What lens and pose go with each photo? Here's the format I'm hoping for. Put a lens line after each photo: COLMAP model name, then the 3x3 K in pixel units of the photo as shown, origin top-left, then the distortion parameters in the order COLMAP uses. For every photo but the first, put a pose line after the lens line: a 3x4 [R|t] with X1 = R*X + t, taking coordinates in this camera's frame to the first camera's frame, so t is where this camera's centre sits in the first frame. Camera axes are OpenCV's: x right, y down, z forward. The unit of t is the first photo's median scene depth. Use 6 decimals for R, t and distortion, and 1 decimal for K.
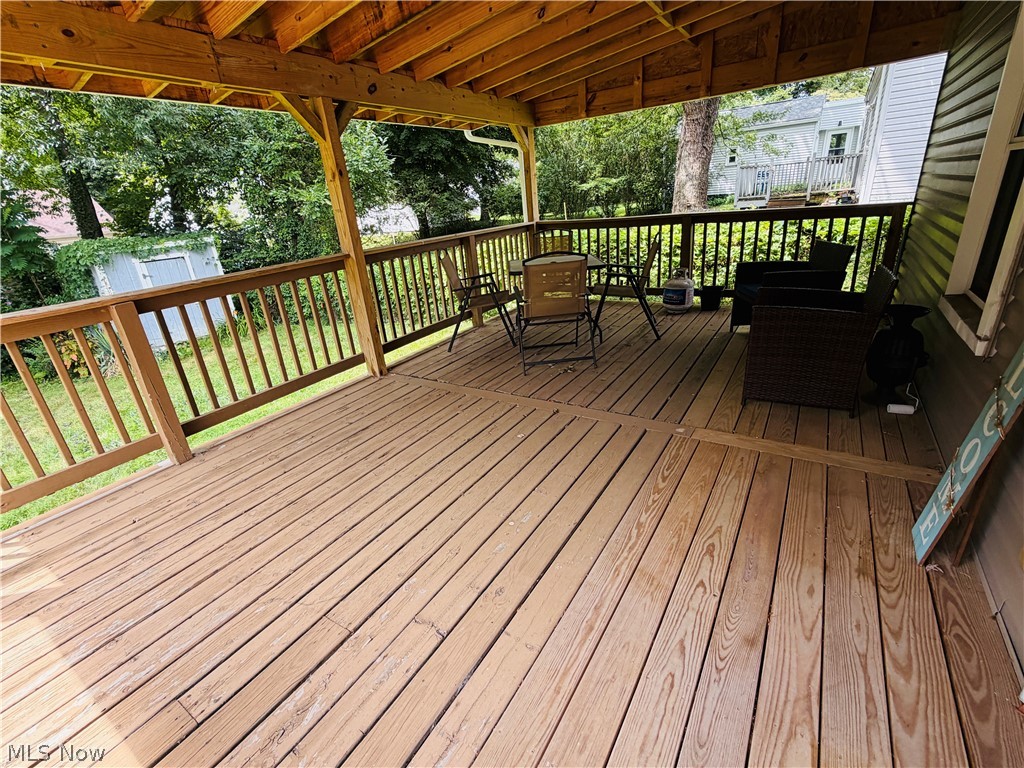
lens RADIAL K [[460.7, 0, 512.0], [0, 460.7, 384.0], [0, 0, 1]] dist [0.001269, 0.000092]
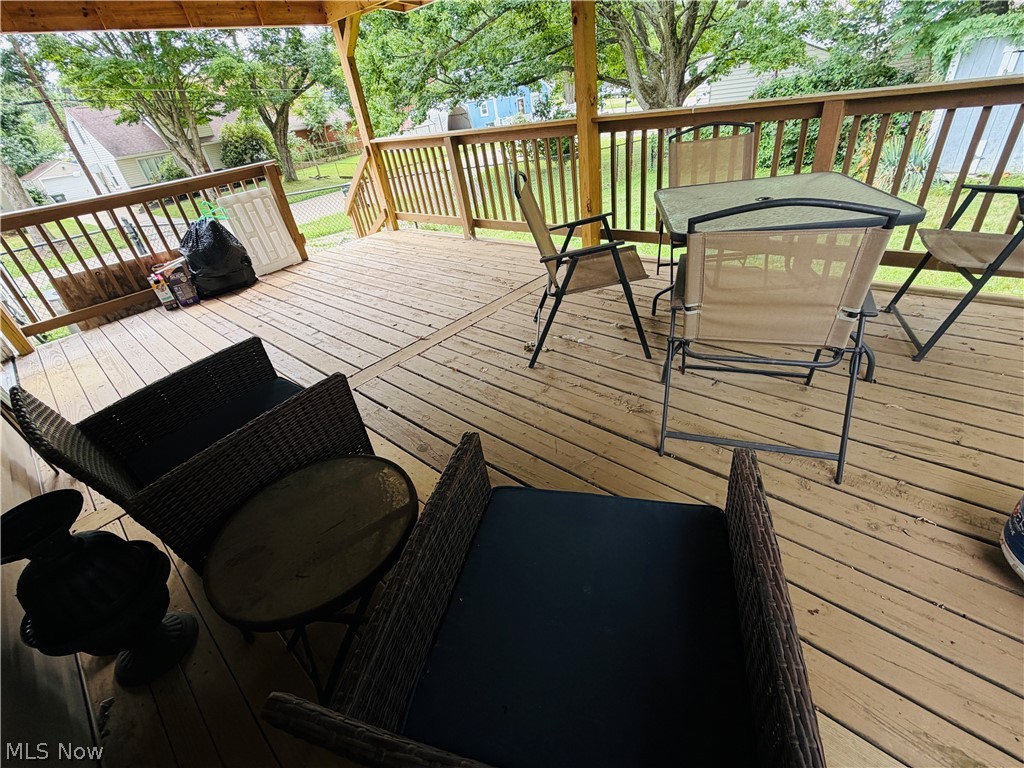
lens RADIAL K [[460.7, 0, 512.0], [0, 460.7, 384.0], [0, 0, 1]] dist [0.001269, 0.000092]
pose [[-0.155418, 0.624353, -0.765525, 0.860275], [-0.218078, 0.734137, 0.643028, -0.535860], [0.963477, 0.266882, 0.022060, 1.132767]]
